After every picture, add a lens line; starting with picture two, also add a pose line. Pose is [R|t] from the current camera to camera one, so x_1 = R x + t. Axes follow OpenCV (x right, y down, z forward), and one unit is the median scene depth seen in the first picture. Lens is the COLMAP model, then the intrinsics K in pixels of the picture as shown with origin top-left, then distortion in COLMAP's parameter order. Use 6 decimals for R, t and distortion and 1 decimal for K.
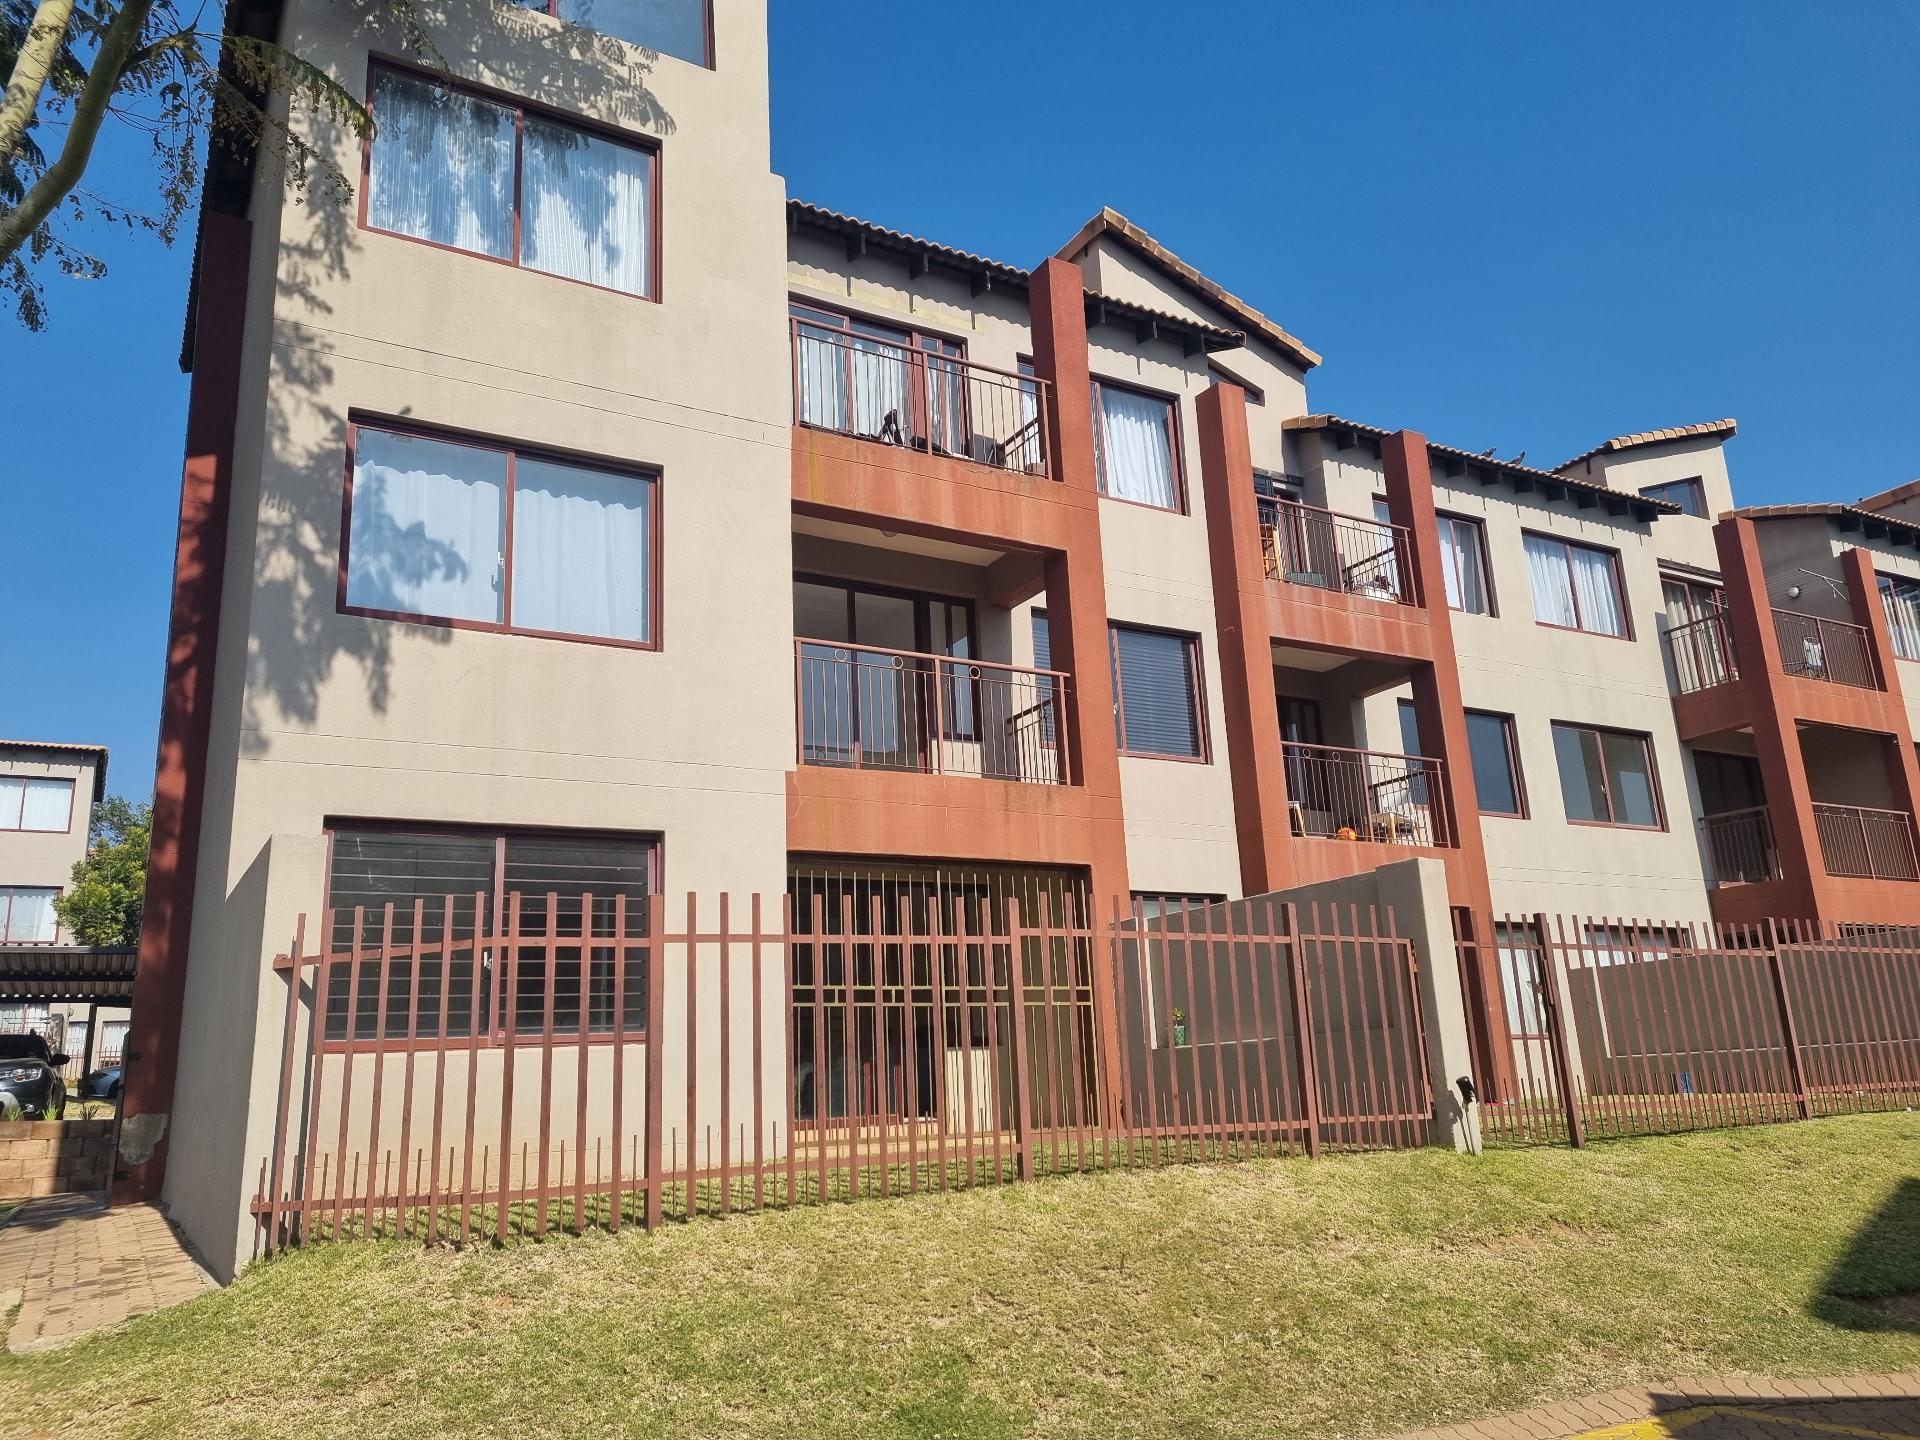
lens RADIAL K [[1460.7, 0, 960.0], [0, 1460.7, 720.0], [0, 0, 1]] dist [0.086418, -0.069106]
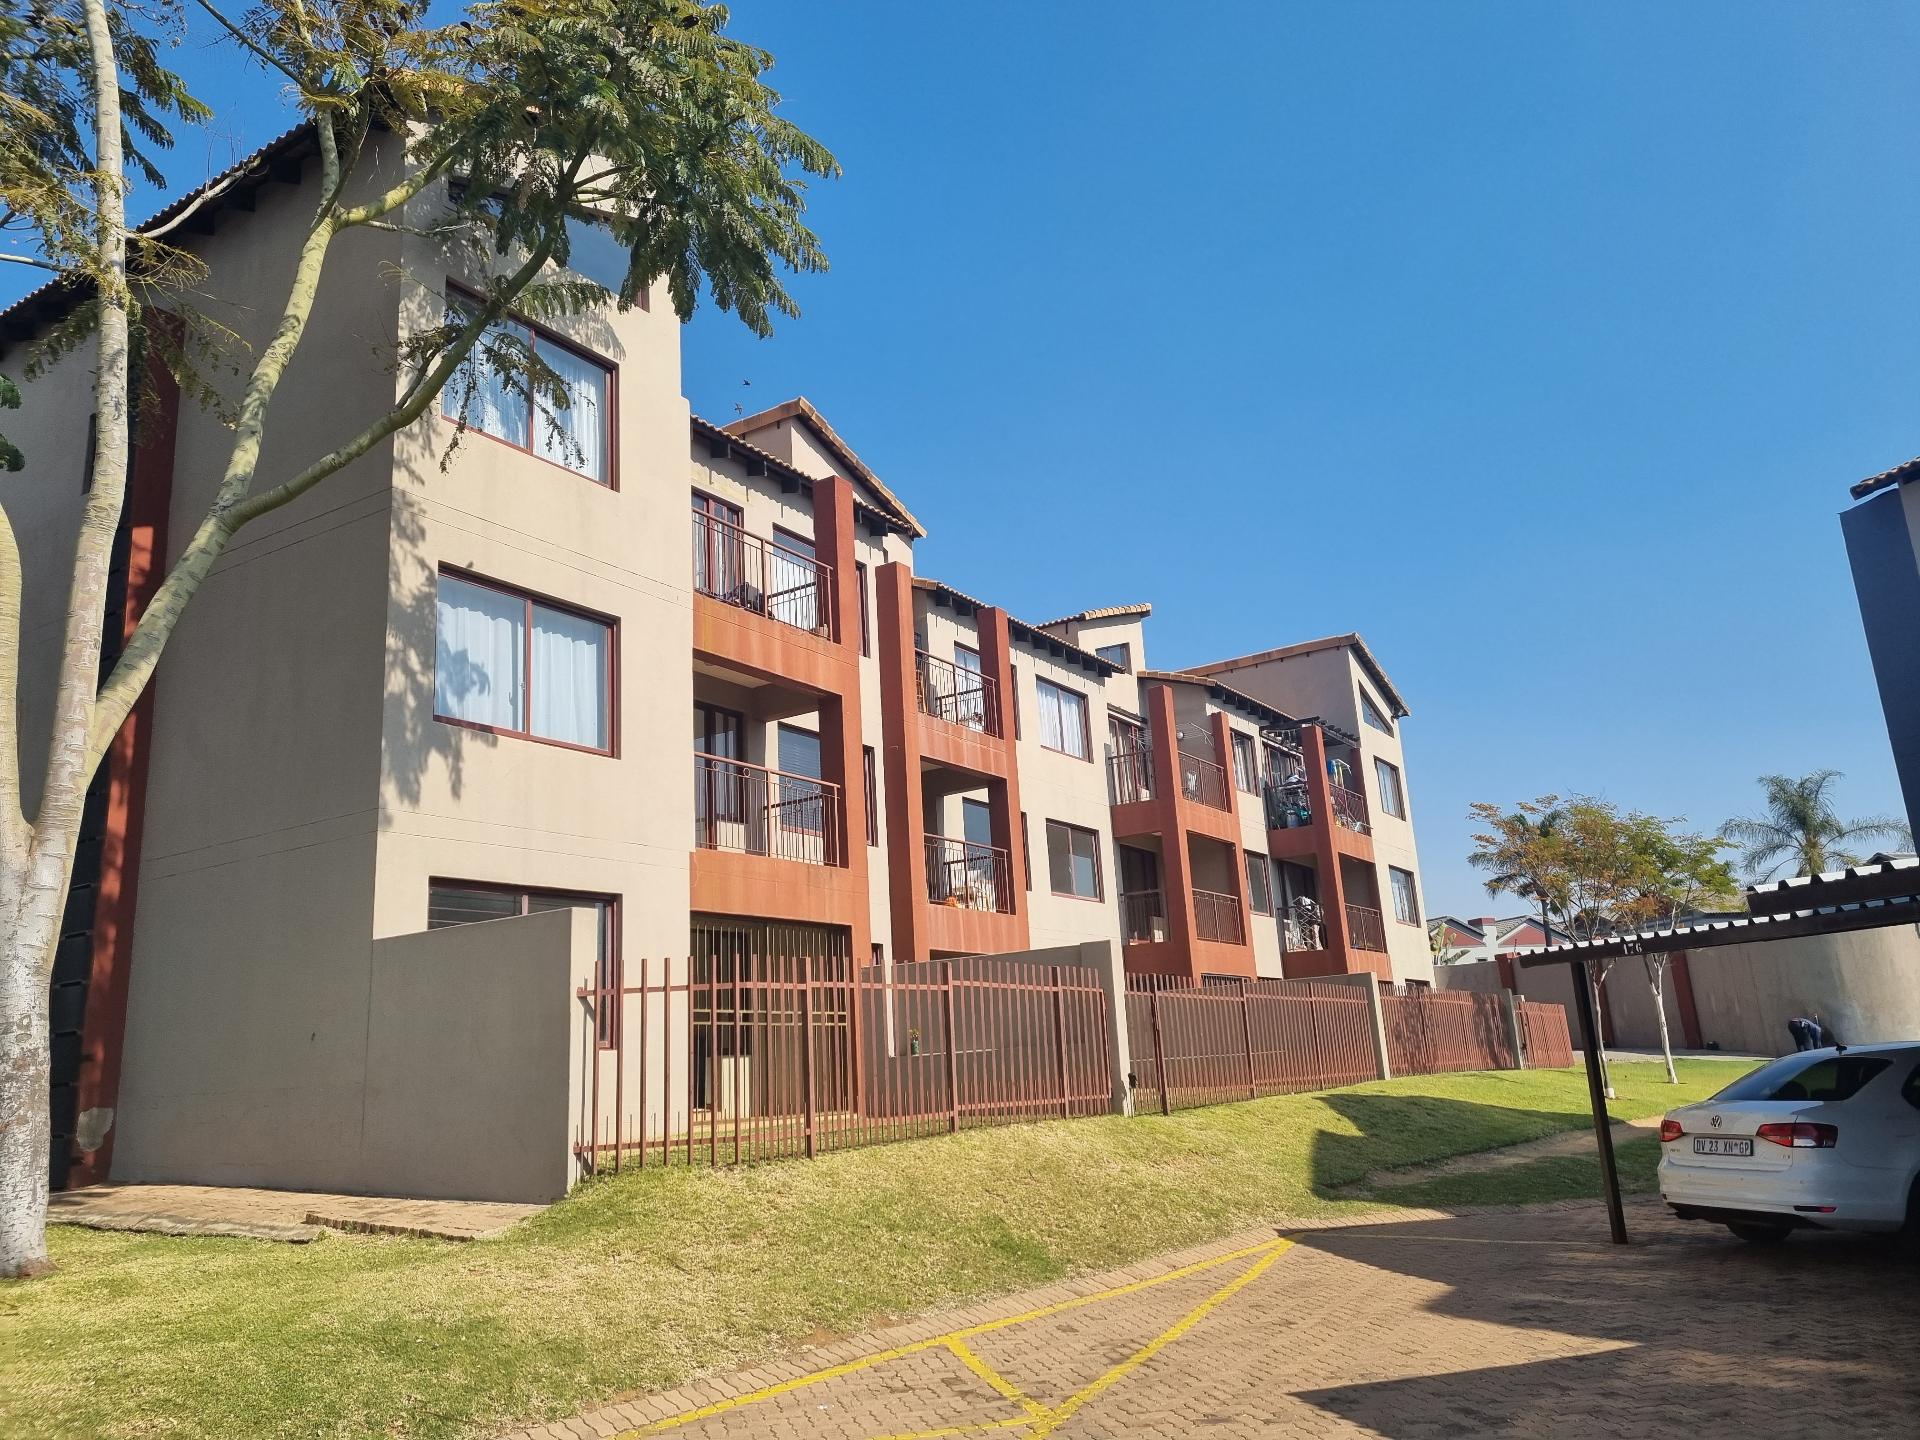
lens RADIAL K [[1460.7, 0, 960.0], [0, 1460.7, 720.0], [0, 0, 1]] dist [0.086418, -0.069106]
pose [[0.893771, 0.107039, 0.435563, -0.472108], [-0.102400, 0.994156, -0.034187, -0.062782], [-0.436677, -0.014046, 0.899509, -0.322740]]
